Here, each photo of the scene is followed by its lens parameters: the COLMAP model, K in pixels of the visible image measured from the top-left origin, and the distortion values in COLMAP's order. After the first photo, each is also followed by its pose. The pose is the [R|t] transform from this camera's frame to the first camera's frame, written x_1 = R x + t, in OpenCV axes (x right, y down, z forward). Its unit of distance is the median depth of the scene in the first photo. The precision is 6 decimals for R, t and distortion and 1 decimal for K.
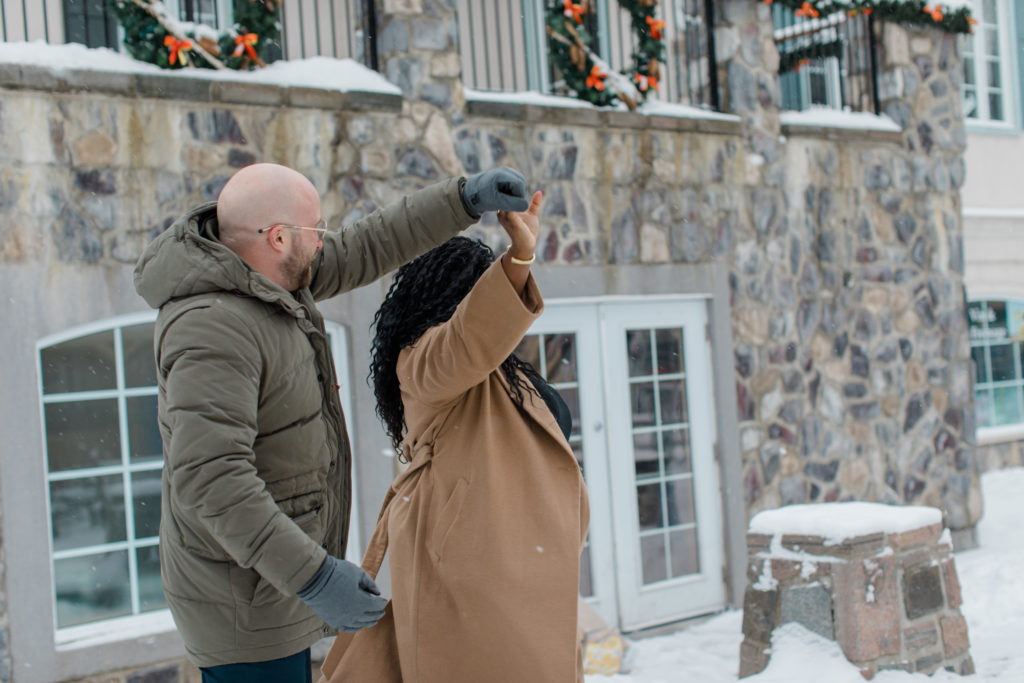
lens RADIAL K [[1433.6, 0, 512.3], [0, 1433.6, 340.7], [0, 0, 1]] dist [0.010354, 0.000000]
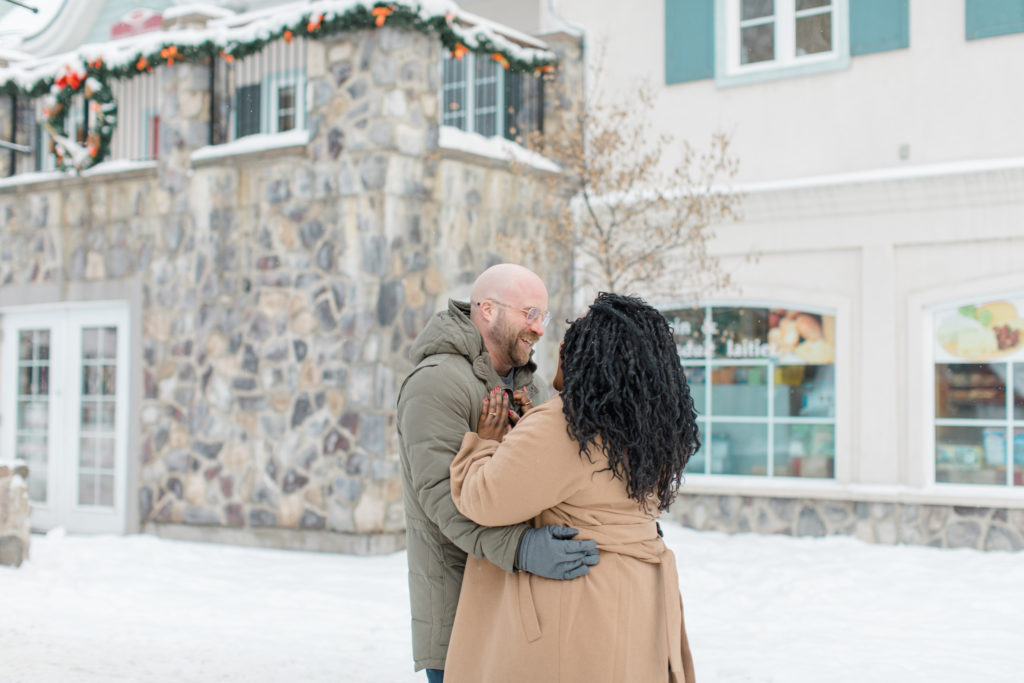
lens RADIAL K [[1499.1, 0, 513.8], [0, 1499.1, 342.1], [0, 0, 1]] dist [0.030701, 0.000000]
pose [[0.252677, 0.024933, -0.967229, 1.437178], [-0.012345, 0.999670, 0.022544, -0.027805], [0.967472, 0.006244, 0.252901, 0.907623]]
